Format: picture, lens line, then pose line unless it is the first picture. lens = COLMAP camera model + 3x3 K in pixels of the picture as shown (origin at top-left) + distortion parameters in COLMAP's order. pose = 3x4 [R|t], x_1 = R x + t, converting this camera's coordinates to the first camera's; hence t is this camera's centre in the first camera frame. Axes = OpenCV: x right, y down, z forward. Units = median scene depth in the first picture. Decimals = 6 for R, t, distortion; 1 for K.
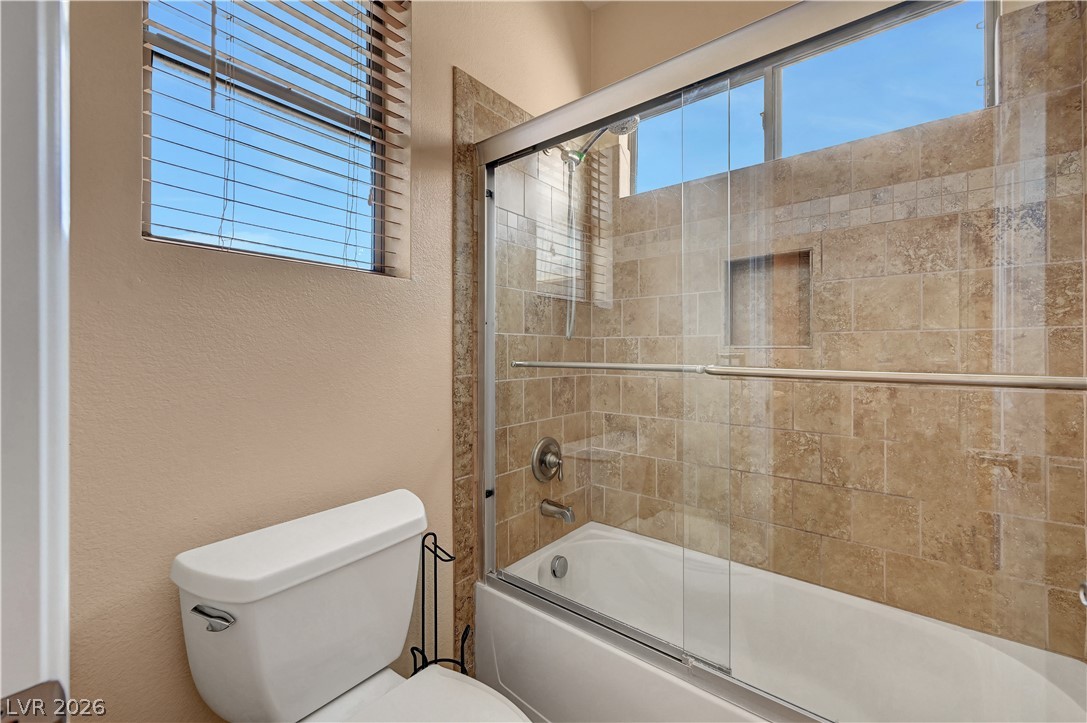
lens RADIAL K [[433.8, 0, 544.9], [0, 433.8, 353.8], [0, 0, 1]] dist [-0.001244, 0.000841]
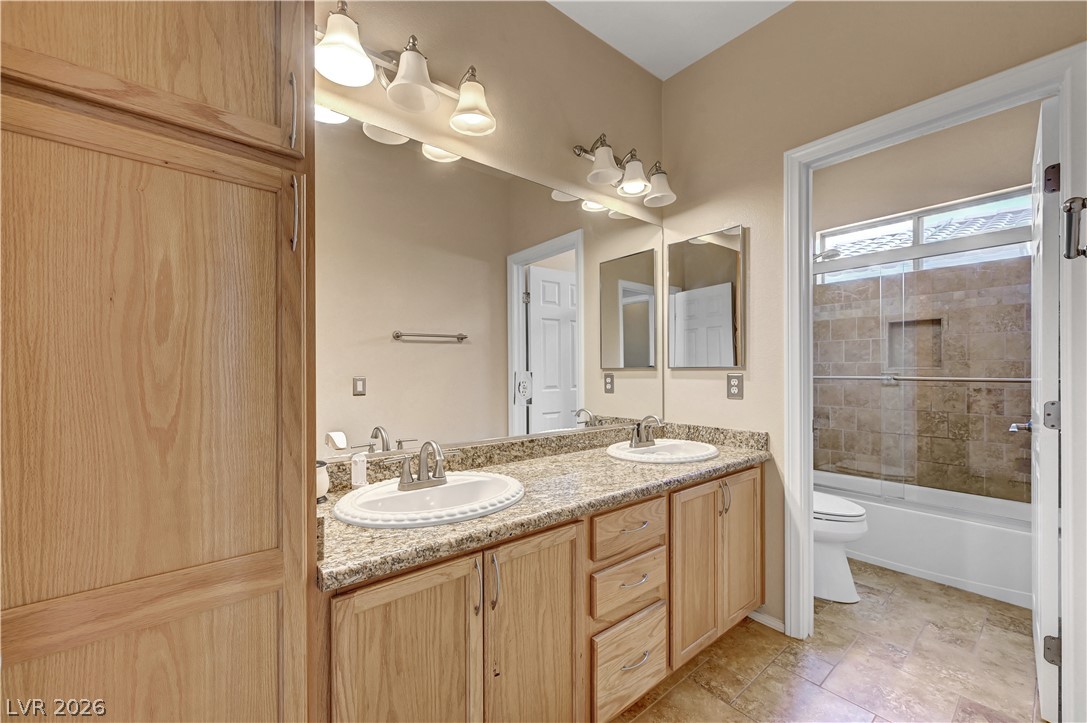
lens RADIAL K [[433.8, 0, 542.0], [0, 433.8, 370.5], [0, 0, 1]] dist [-0.001244, 0.000841]
pose [[0.980820, -0.002611, -0.194897, -0.749686], [0.002670, 0.999996, 0.000042, -0.011257], [0.194896, -0.000561, 0.980824, -1.229523]]
